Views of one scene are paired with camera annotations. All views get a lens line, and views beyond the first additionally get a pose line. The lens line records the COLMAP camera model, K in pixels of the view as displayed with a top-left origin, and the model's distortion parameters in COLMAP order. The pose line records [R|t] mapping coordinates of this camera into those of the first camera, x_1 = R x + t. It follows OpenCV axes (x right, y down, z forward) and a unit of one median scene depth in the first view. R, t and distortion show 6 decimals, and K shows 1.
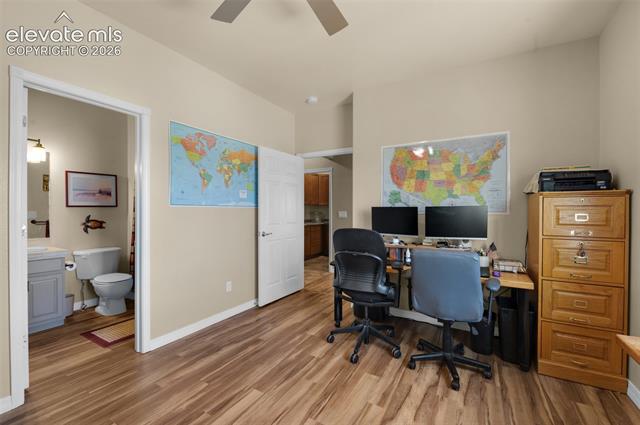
lens RADIAL K [[274.3, 0, 318.8], [0, 274.3, 213.7], [0, 0, 1]] dist [0.007592, -0.002343]
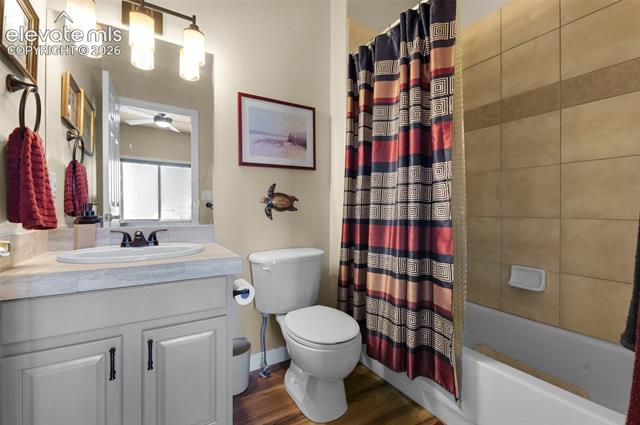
lens RADIAL K [[274.3, 0, 319.7], [0, 274.3, 210.1], [0, 0, 1]] dist [0.007592, -0.002343]
pose [[0.885567, 0.004895, -0.464486, -0.532298], [-0.003809, 0.999987, 0.003276, 0.052966], [0.464496, -0.001132, 0.885574, 0.600657]]
